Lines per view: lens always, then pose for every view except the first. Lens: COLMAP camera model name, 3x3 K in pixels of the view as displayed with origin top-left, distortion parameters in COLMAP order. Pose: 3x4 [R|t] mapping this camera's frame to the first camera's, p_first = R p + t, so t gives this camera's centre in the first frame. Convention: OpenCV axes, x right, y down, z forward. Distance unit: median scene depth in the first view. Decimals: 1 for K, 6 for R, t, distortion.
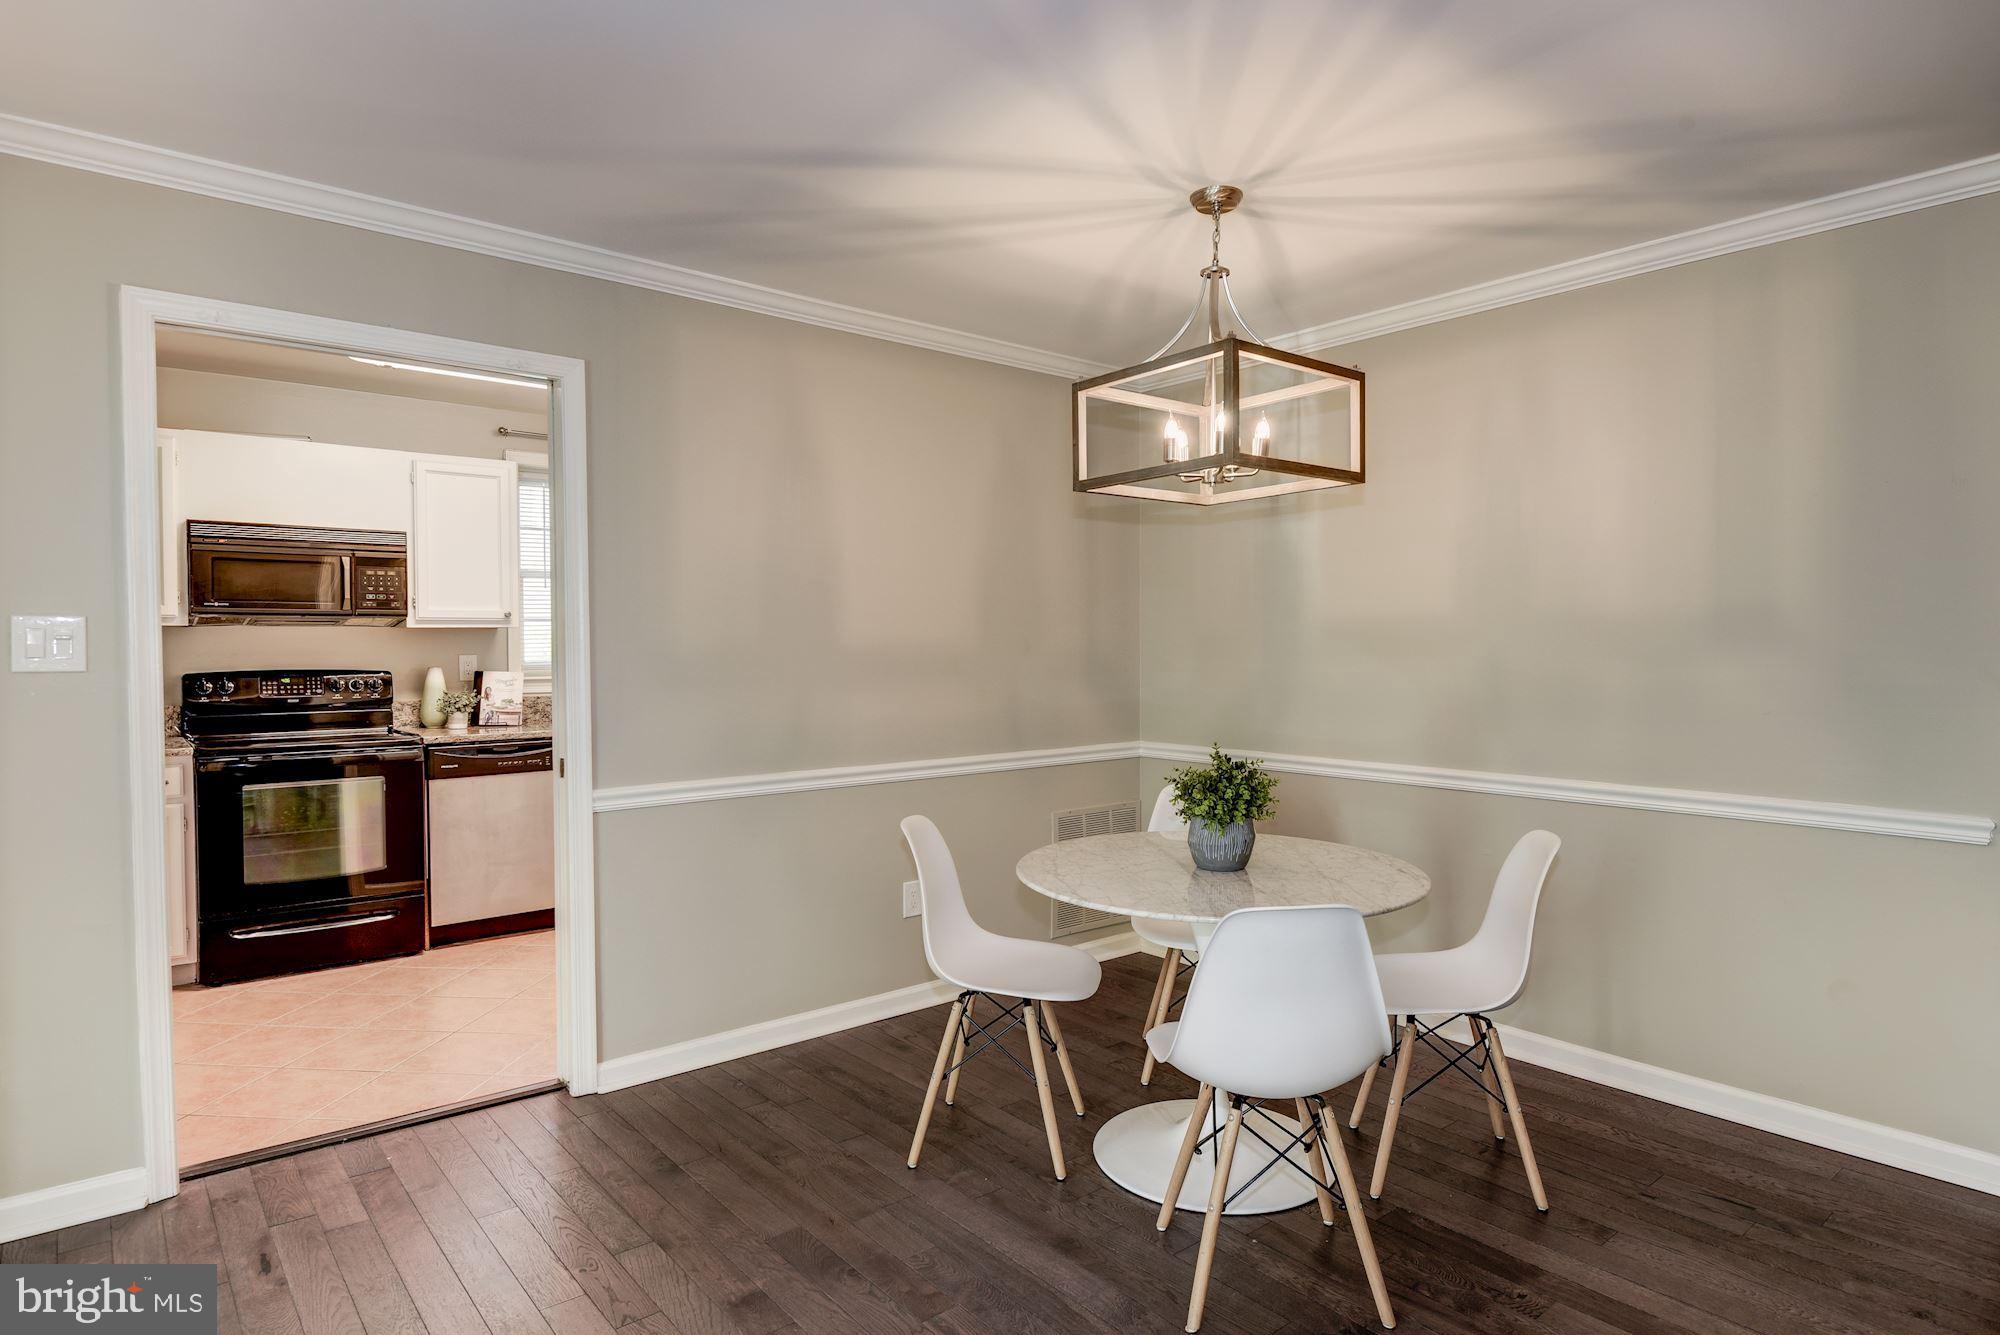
lens RADIAL K [[1139.9, 0, 1018.5], [0, 1139.9, 668.6], [0, 0, 1]] dist [0.018689, -0.002173]
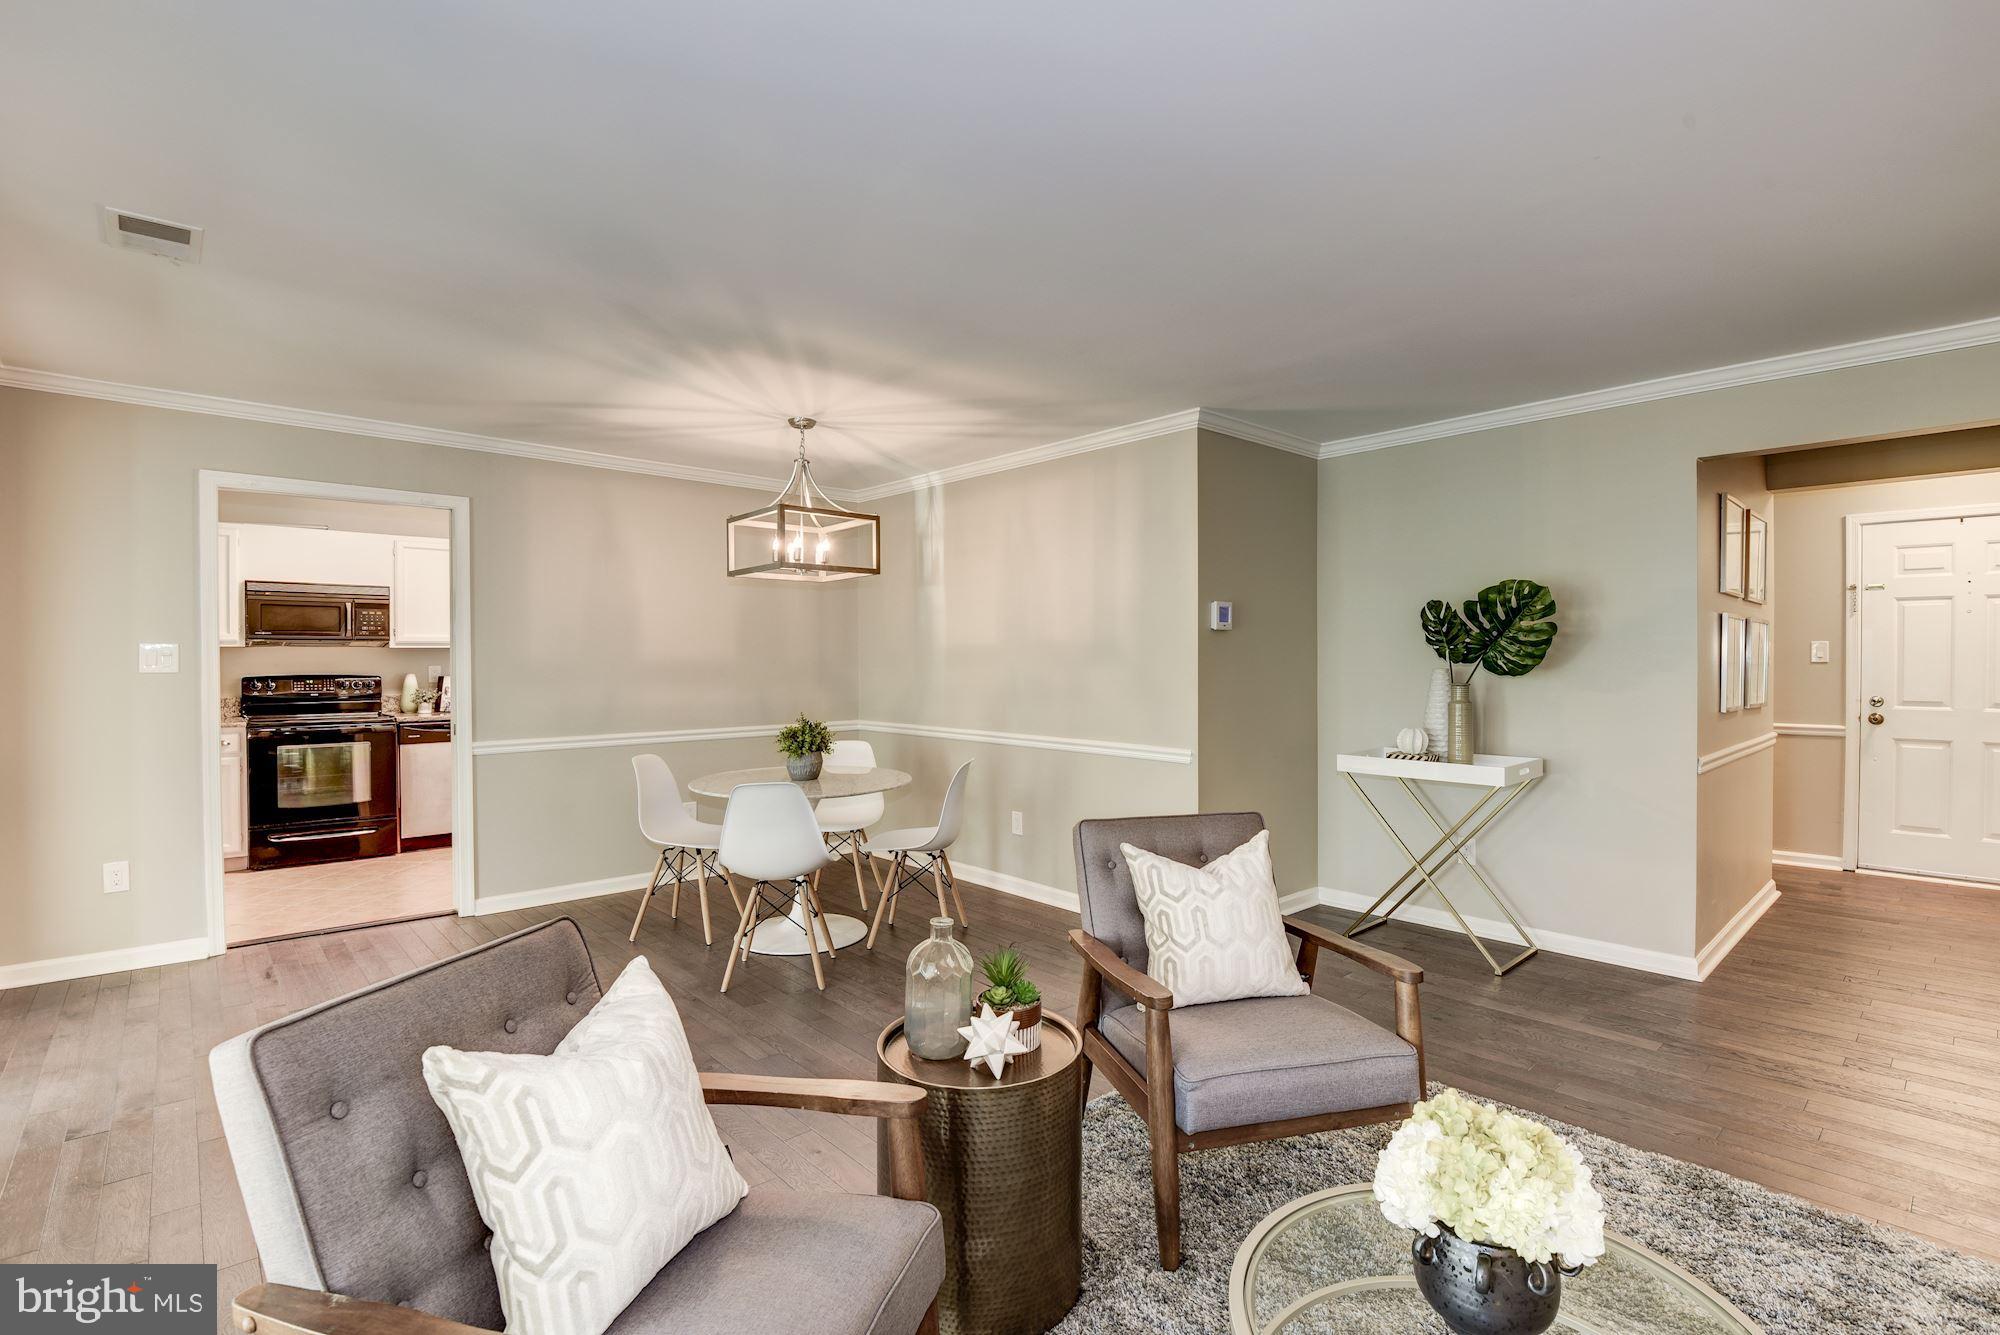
lens RADIAL K [[951.1, 0, 1029.2], [0, 951.1, 667.5], [0, 0, 1]] dist [-0.003581, -0.000546]
pose [[0.998930, 0.002182, 0.046196, 0.306252], [-0.001573, 0.999912, -0.013201, 0.007371], [-0.046221, 0.013114, 0.998845, -0.367042]]
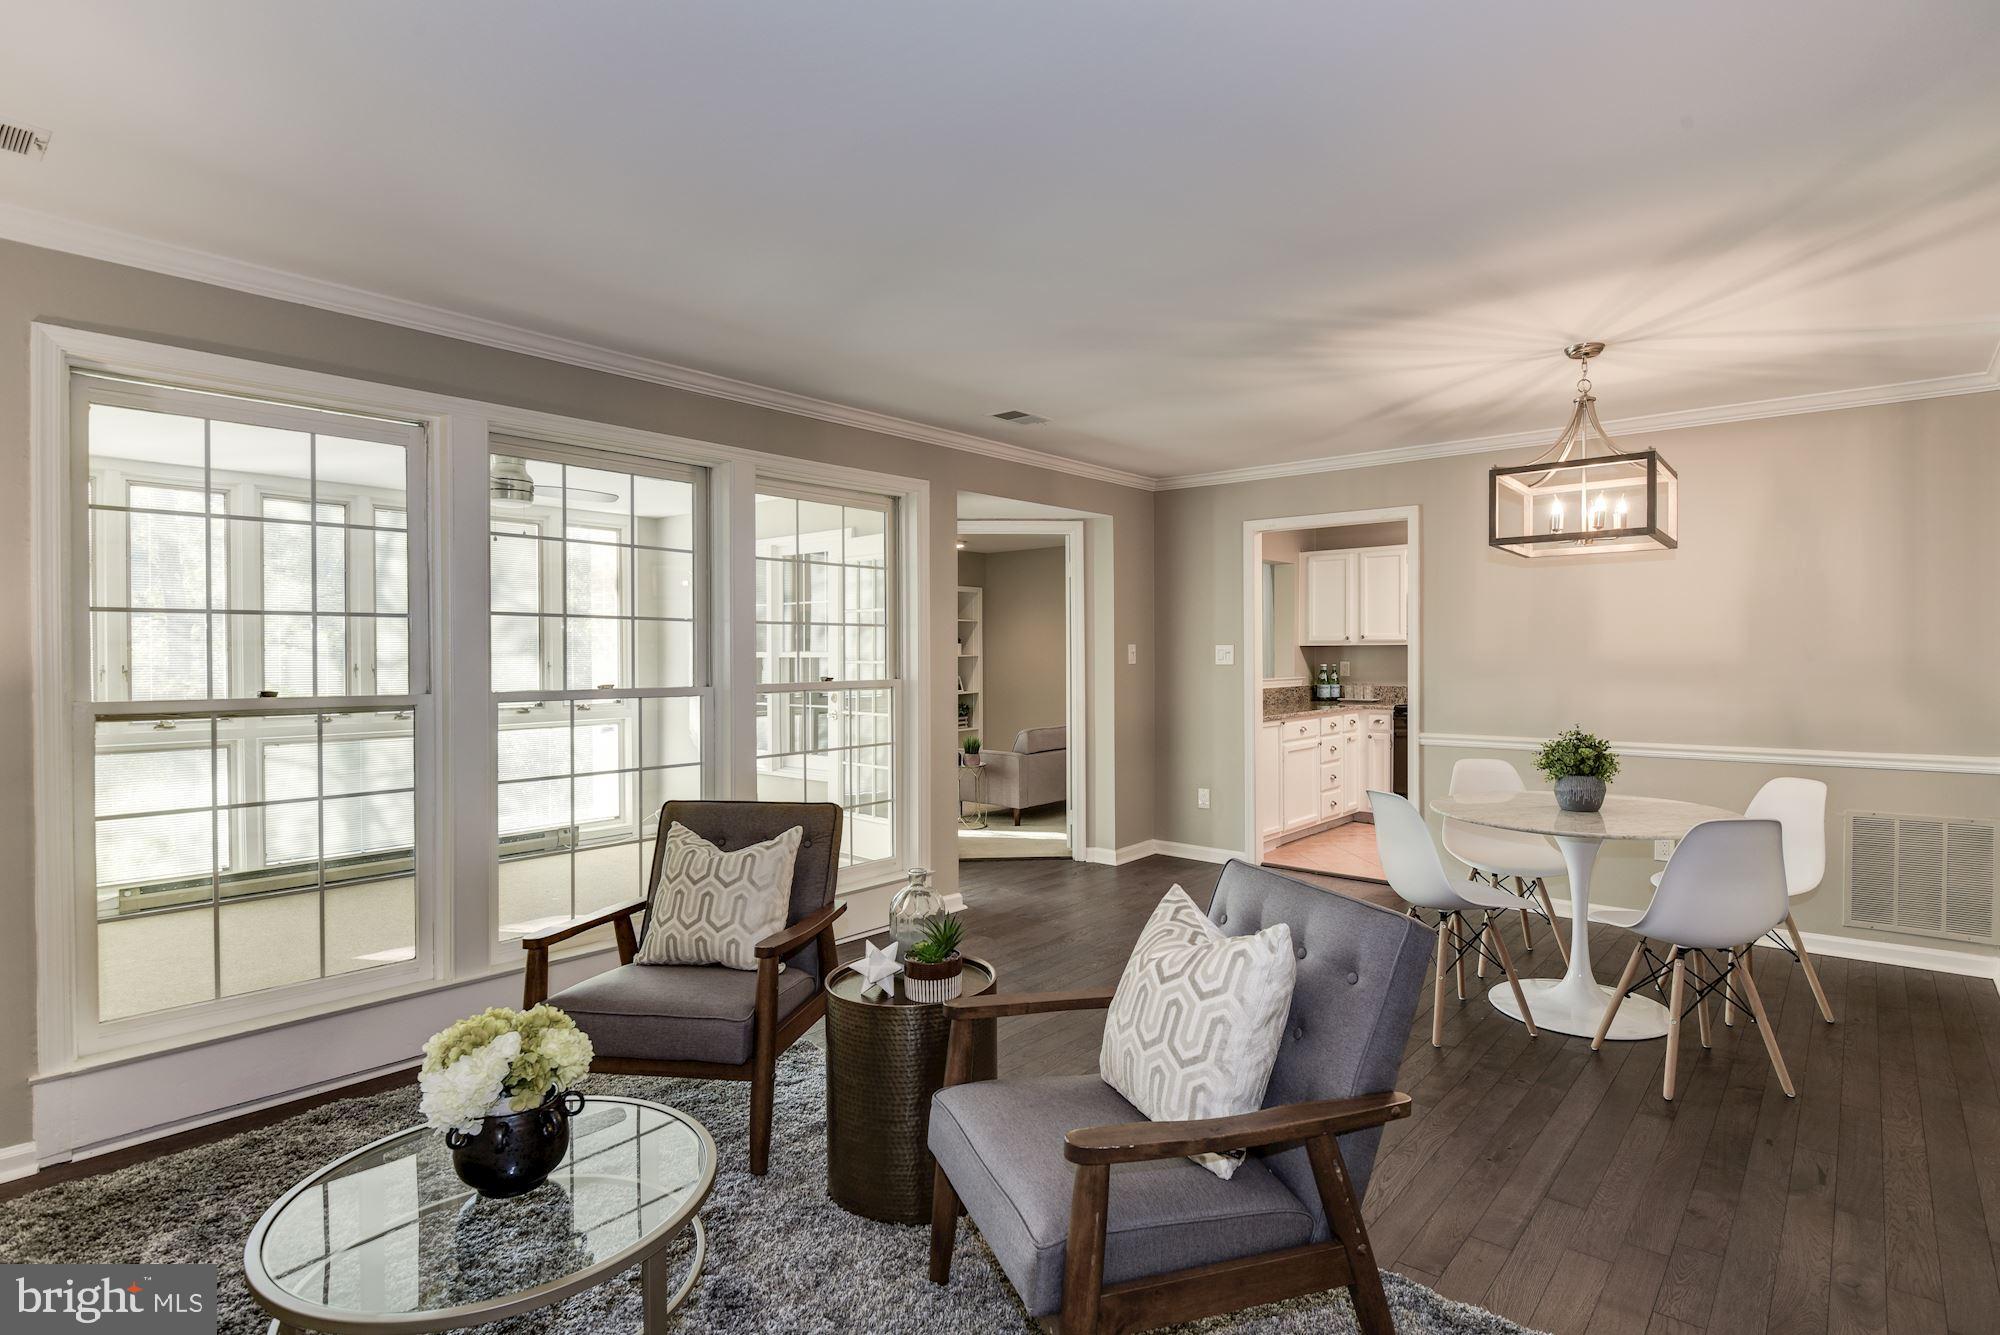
lens RADIAL K [[997.7, 0, 1010.2], [0, 997.7, 667.5], [0, 0, 1]] dist [-0.012944, -0.004756]
pose [[0.150443, 0.015375, -0.988499, 0.849706], [-0.016054, 0.999785, 0.013107, -0.008485], [0.988488, 0.013897, 0.150658, 0.063473]]
